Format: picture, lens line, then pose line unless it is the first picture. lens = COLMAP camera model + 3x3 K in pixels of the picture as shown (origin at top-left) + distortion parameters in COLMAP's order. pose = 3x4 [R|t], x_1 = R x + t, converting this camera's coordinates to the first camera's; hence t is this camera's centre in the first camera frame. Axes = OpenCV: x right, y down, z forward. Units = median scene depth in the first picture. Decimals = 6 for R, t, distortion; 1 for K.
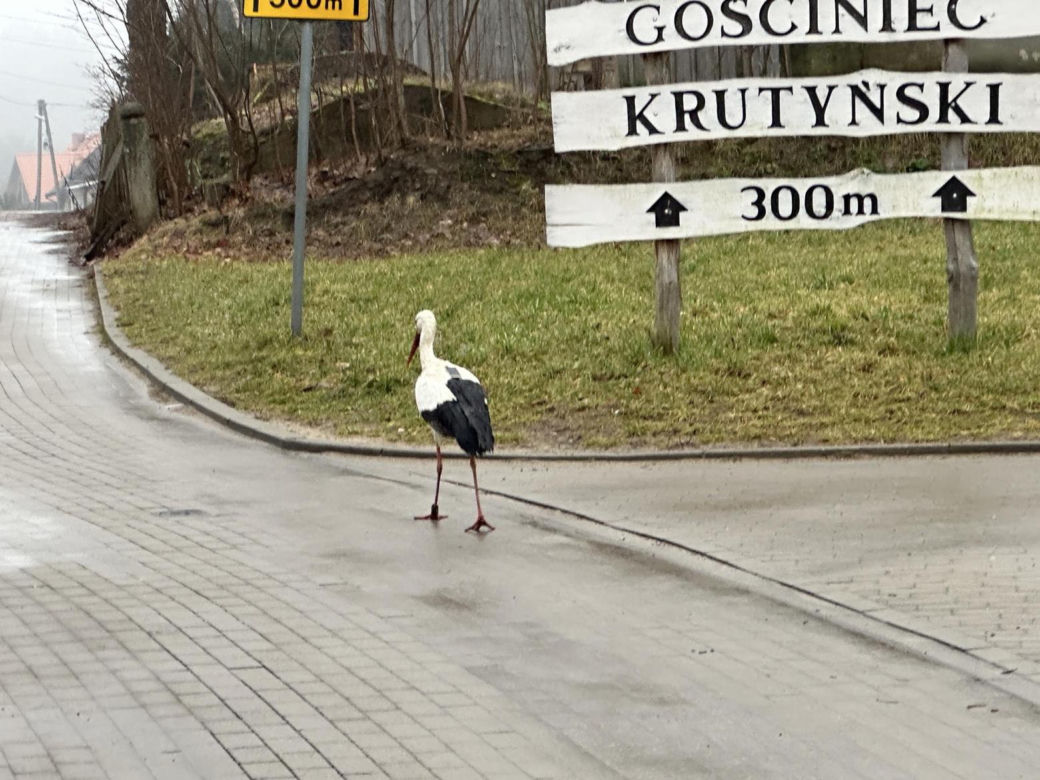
lens RADIAL K [[4220.5, 0, 520.0], [0, 4220.5, 390.0], [0, 0, 1]] dist [-0.771329, 38.349166]
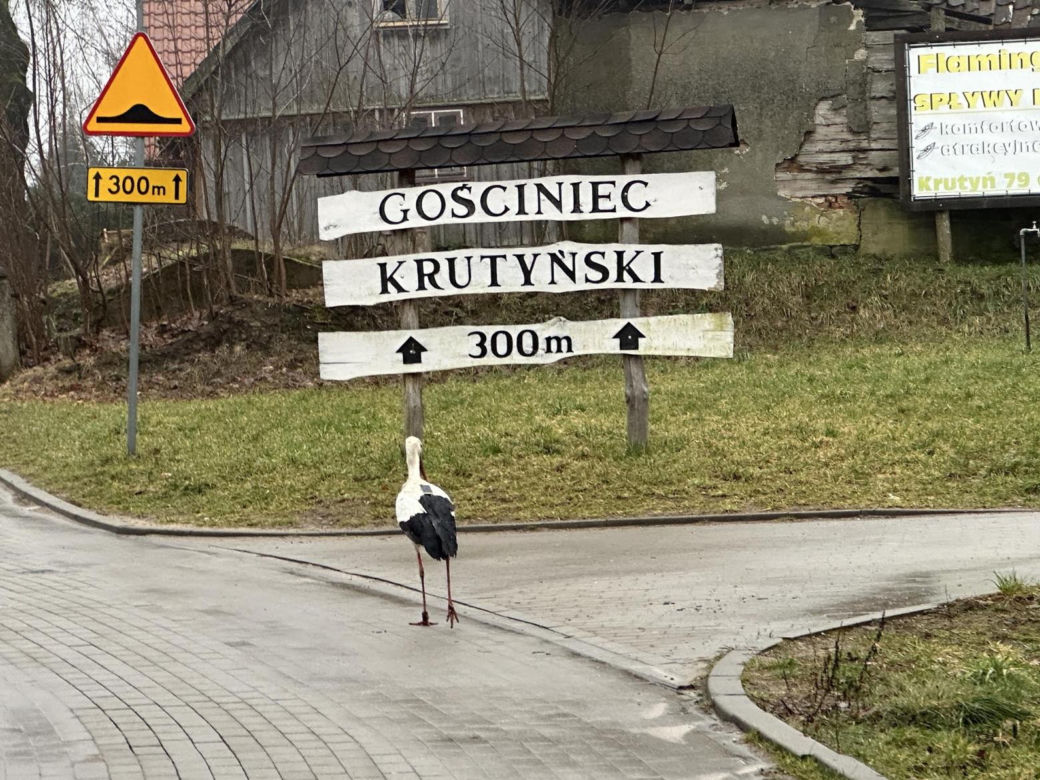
lens RADIAL K [[4220.5, 0, 520.0], [0, 4220.5, 390.0], [0, 0, 1]] dist [-0.771329, 38.349166]
pose [[0.999413, -0.009382, 0.032942, 0.025269], [0.010574, 0.999289, -0.036192, 0.016901], [-0.032579, 0.036519, 0.998802, -0.300946]]
